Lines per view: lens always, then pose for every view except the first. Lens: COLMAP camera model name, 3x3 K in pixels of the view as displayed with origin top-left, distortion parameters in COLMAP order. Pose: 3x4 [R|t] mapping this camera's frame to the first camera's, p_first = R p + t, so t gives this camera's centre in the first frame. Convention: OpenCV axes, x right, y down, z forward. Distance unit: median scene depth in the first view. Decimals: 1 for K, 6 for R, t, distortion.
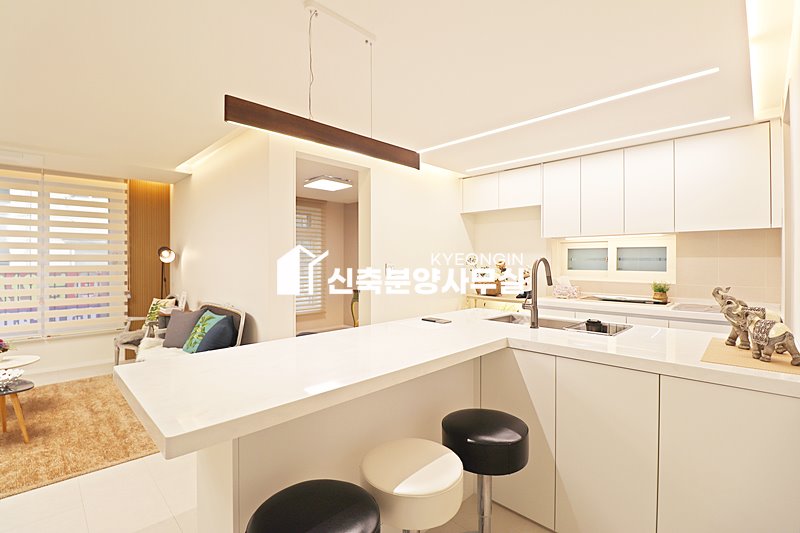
lens RADIAL K [[368.2, 0, 398.6], [0, 368.2, 261.6], [0, 0, 1]] dist [-0.000300, -0.011278]
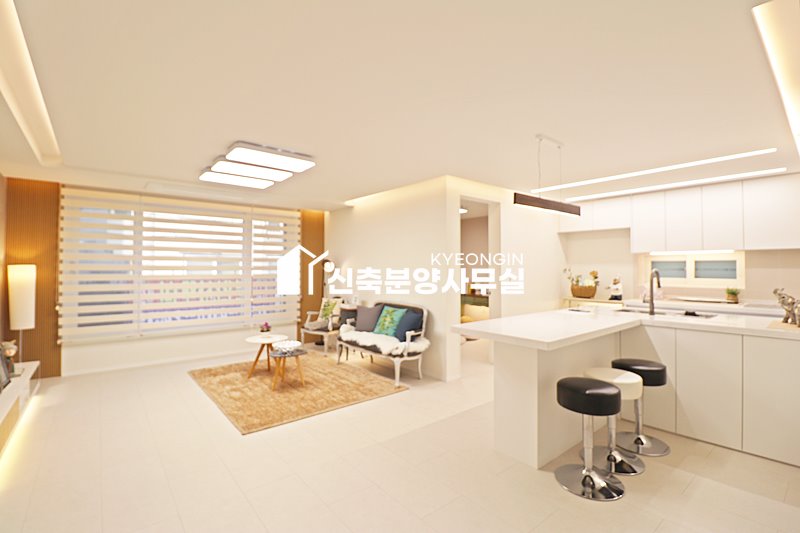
lens RADIAL K [[368.2, 0, 398.6], [0, 368.2, 261.6], [0, 0, 1]] dist [-0.000300, -0.011278]
pose [[0.995460, -0.001081, -0.095175, -0.316429], [-0.000958, 0.999771, -0.021370, -0.006646], [0.095177, 0.021364, 0.995231, -0.376782]]
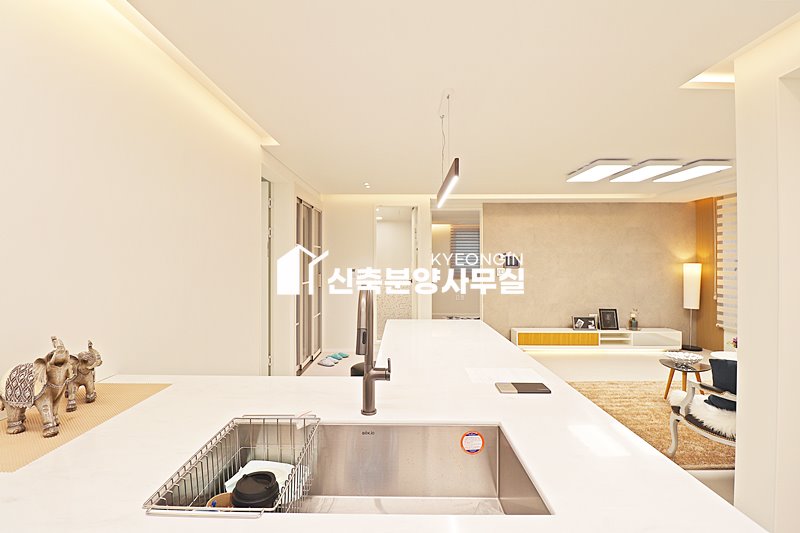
lens RADIAL K [[368.2, 0, 398.6], [0, 368.2, 261.6], [0, 0, 1]] dist [-0.000300, -0.011278]
pose [[-0.711348, -0.004129, -0.702827, 0.400980], [-0.005078, 0.999987, -0.000735, -0.017412], [0.702821, 0.003046, -0.711360, 0.814292]]
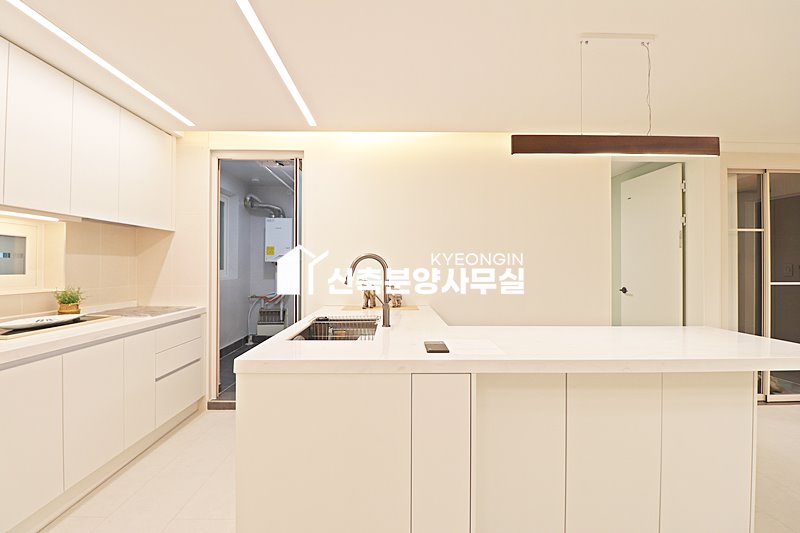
lens RADIAL K [[357.3, 0, 400.0], [0, 357.3, 266.5], [0, 0, 1]] dist [-0.000744, -0.000153]
pose [[-0.723562, -0.005533, 0.690237, -0.182939], [-0.000422, 0.999971, 0.007573, 0.007899], [-0.690259, 0.005189, -0.723544, 0.959326]]
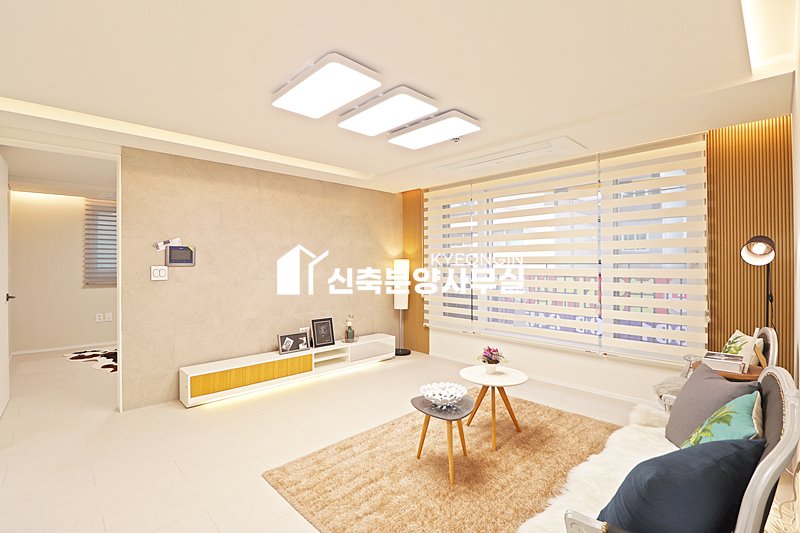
lens RADIAL K [[368.2, 0, 398.6], [0, 368.2, 261.6], [0, 0, 1]] dist [-0.000300, -0.011278]
pose [[-0.017208, -0.009634, -0.999806, -0.129226], [-0.000565, 0.999954, -0.009626, 0.003706], [0.999852, 0.000400, -0.017212, 0.601316]]
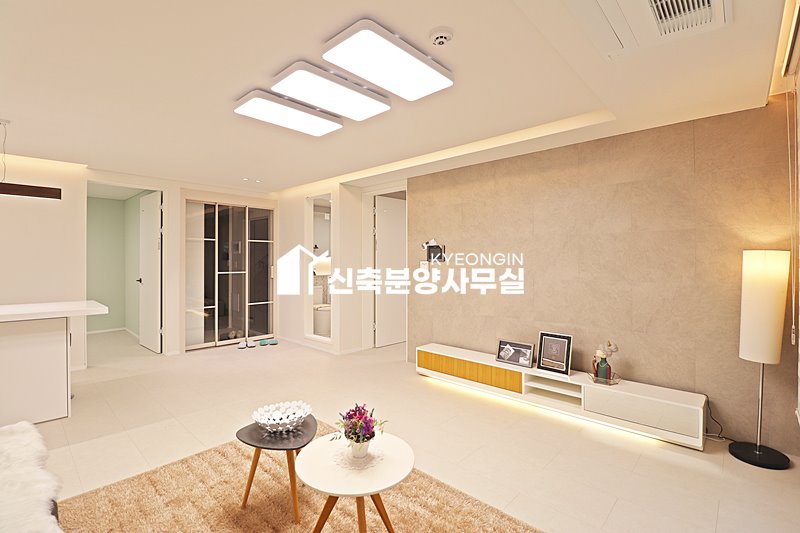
lens RADIAL K [[368.2, 0, 398.6], [0, 368.2, 261.6], [0, 0, 1]] dist [-0.000300, -0.011278]
pose [[-0.999470, -0.003183, -0.032405, -0.895638], [-0.003428, 0.999966, 0.007513, -0.001705], [0.032380, 0.007620, -0.999447, 1.183725]]
